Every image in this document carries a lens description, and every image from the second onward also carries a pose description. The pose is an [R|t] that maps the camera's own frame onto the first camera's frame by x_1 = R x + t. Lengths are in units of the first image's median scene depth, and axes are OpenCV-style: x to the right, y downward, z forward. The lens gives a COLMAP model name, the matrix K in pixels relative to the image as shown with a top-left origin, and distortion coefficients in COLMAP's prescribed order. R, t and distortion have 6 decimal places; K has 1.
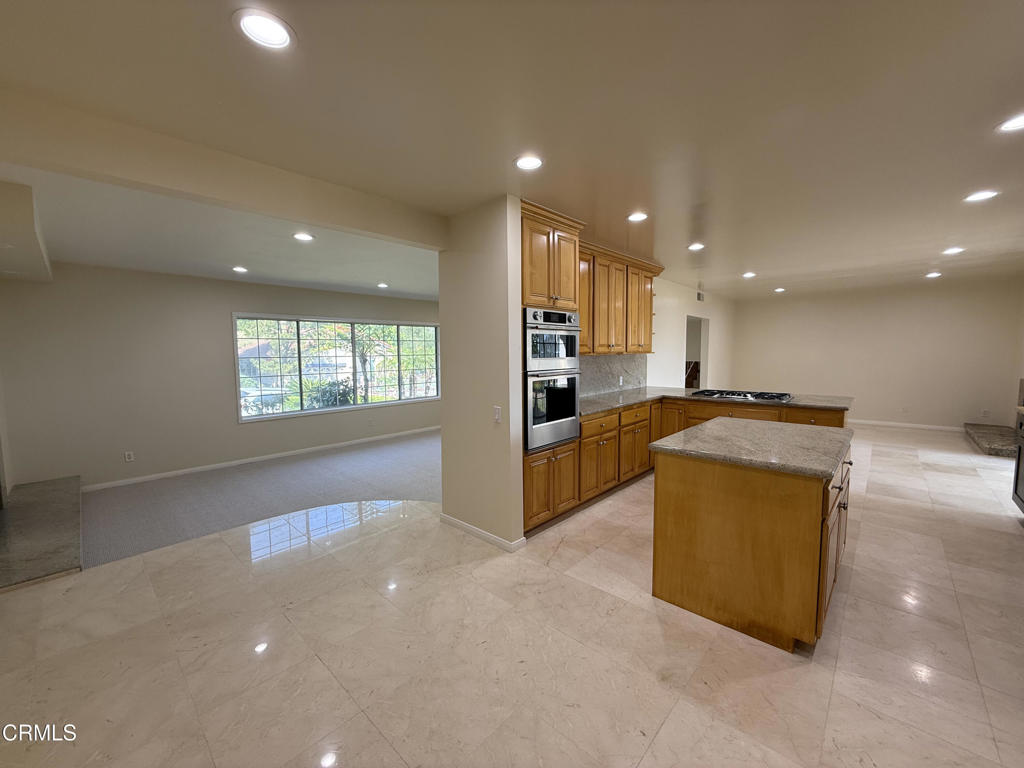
lens RADIAL K [[408.7, 0, 506.2], [0, 408.7, 380.9], [0, 0, 1]] dist [-0.002441, 0.000052]
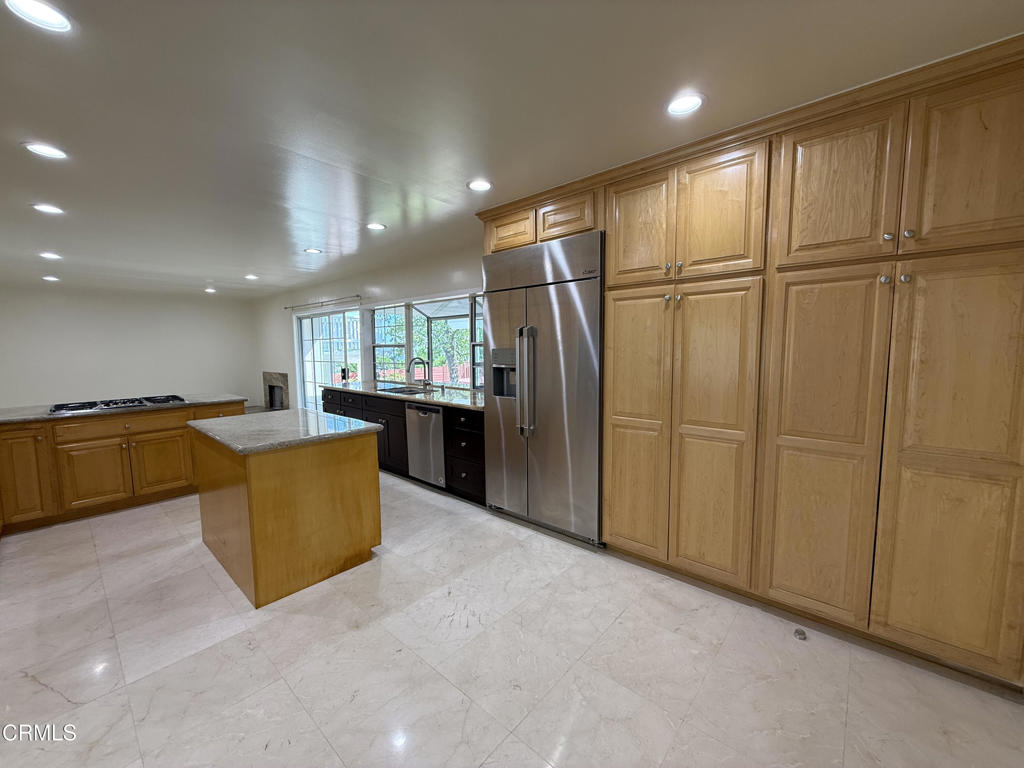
lens RADIAL K [[408.7, 0, 510.0], [0, 408.7, 383.6], [0, 0, 1]] dist [-0.002441, 0.000052]
pose [[-0.032880, -0.077343, 0.996462, -0.615955], [0.082515, 0.993388, 0.079827, -0.015654], [-0.996047, 0.084848, -0.026281, 0.447776]]
